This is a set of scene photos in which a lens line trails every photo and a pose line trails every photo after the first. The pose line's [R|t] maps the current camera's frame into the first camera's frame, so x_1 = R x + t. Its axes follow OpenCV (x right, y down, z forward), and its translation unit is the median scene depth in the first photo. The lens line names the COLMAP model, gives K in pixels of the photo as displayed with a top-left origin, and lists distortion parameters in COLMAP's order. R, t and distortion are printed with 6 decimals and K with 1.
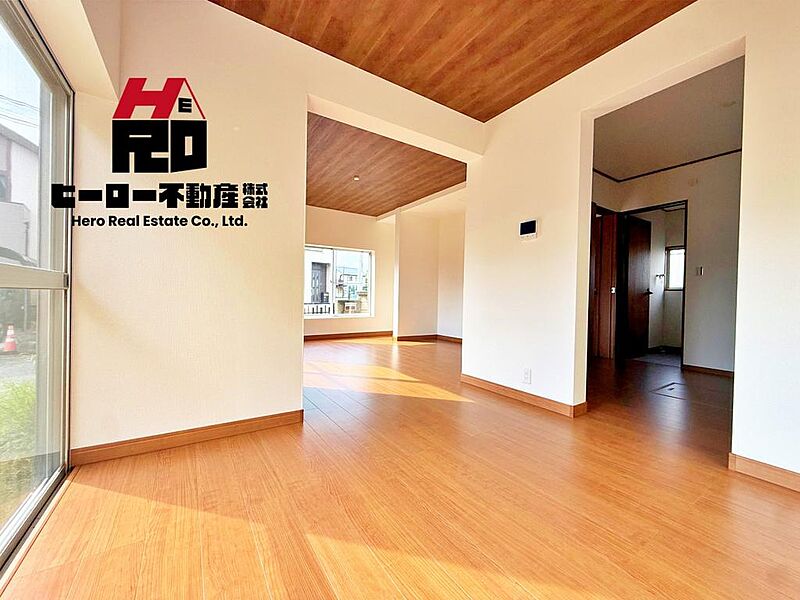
lens RADIAL K [[319.6, 0, 398.1], [0, 319.6, 299.5], [0, 0, 1]] dist [0.001485, -0.000529]
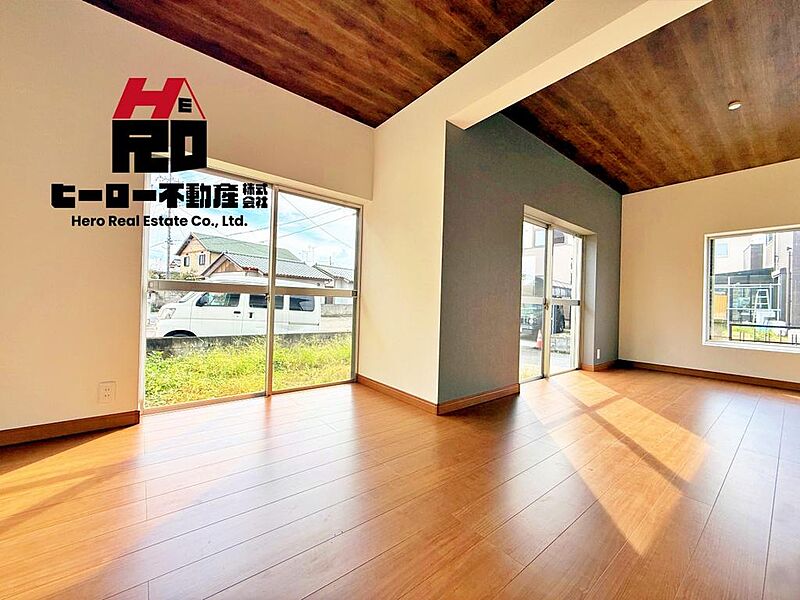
lens RADIAL K [[319.6, 0, 398.1], [0, 319.6, 299.5], [0, 0, 1]] dist [0.001485, -0.000529]
pose [[0.095320, -0.025555, -0.995119, 0.282289], [-0.038394, 0.998832, -0.029328, 0.007953], [0.994706, 0.041002, 0.094227, 0.266226]]
